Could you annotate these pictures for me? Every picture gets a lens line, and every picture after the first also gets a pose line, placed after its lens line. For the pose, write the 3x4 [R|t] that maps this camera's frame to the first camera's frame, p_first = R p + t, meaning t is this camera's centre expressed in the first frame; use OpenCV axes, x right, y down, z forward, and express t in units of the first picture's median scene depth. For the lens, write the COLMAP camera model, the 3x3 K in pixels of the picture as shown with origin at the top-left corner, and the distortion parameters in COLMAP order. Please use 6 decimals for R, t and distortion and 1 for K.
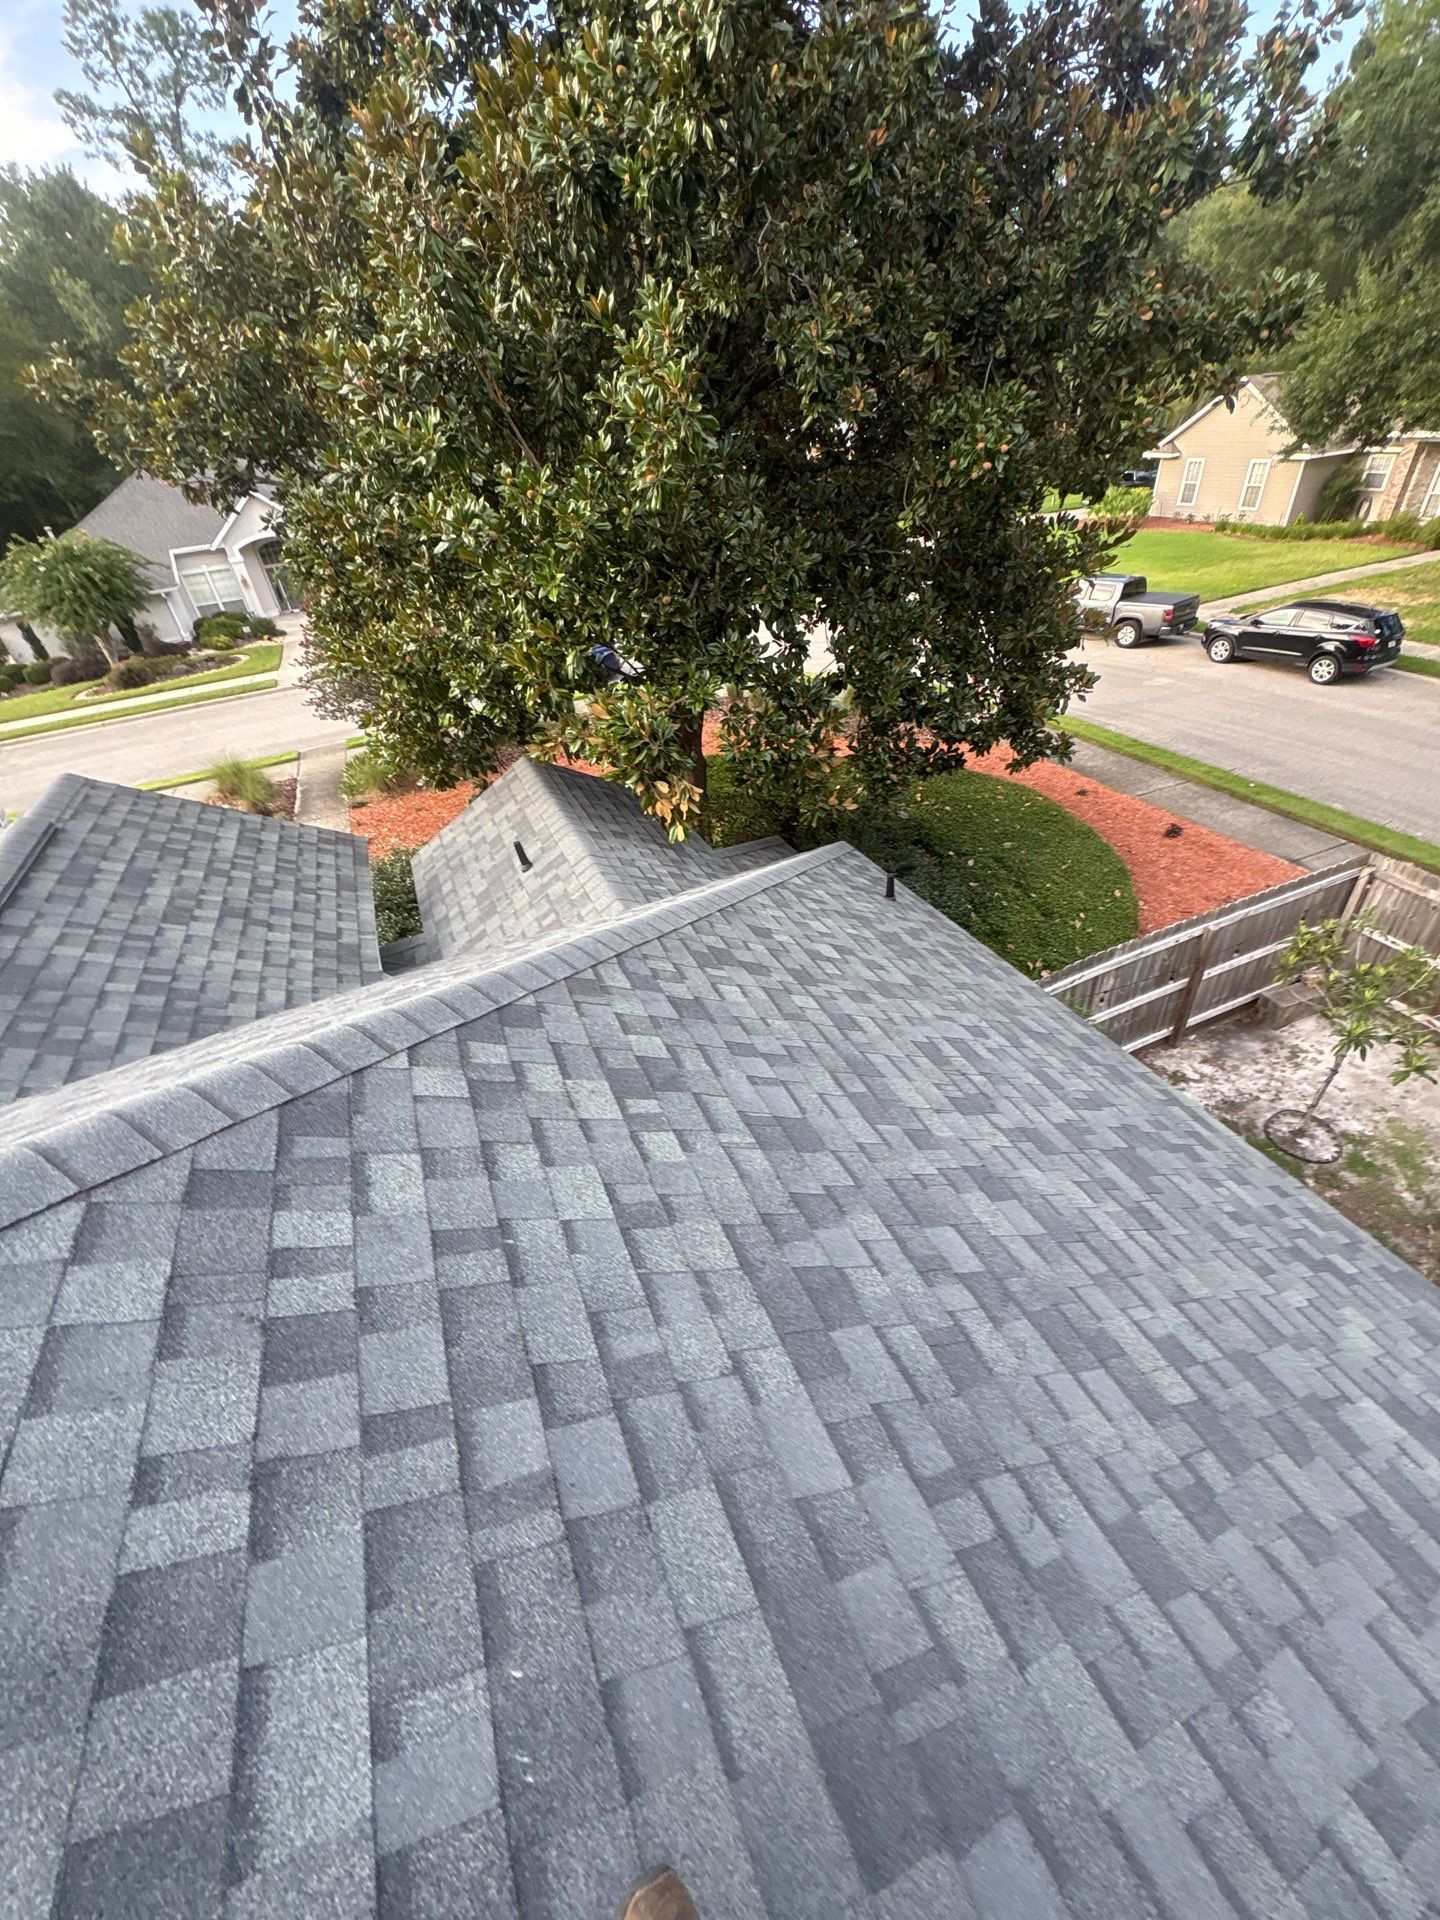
lens RADIAL K [[767.9, 0, 719.0], [0, 767.9, 972.2], [0, 0, 1]] dist [-0.006048, 0.000319]
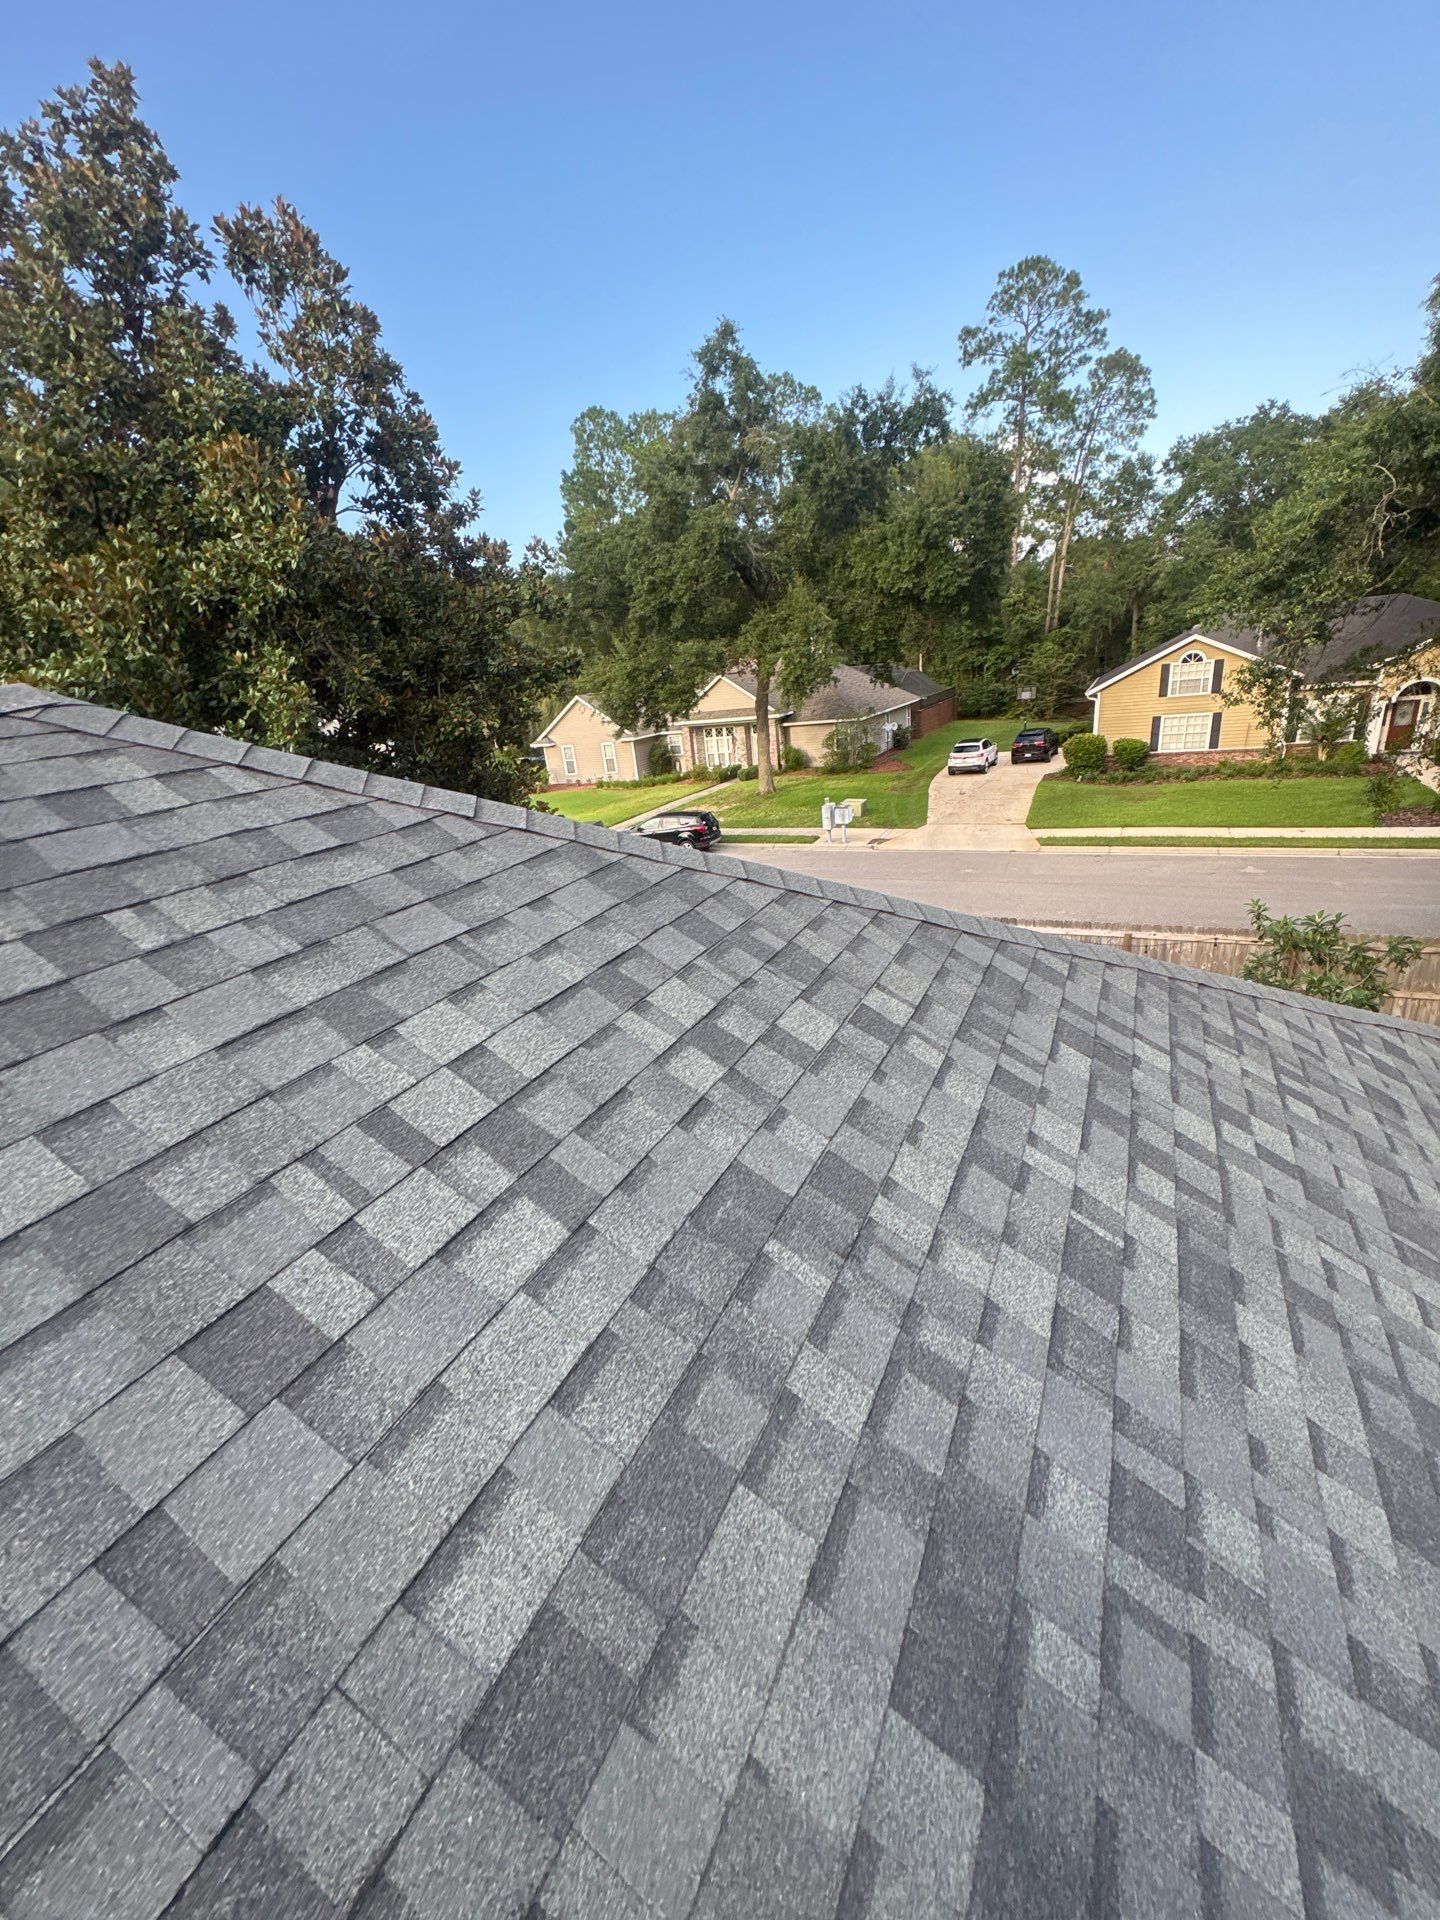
lens RADIAL K [[760.1, 0, 722.3], [0, 760.1, 959.6], [0, 0, 1]] dist [0.001490, 0.000300]
pose [[0.781130, -0.220886, 0.583990, -0.091289], [0.400583, 0.894747, -0.197384, 0.117598], [-0.478924, 0.388119, 0.787398, -0.139970]]
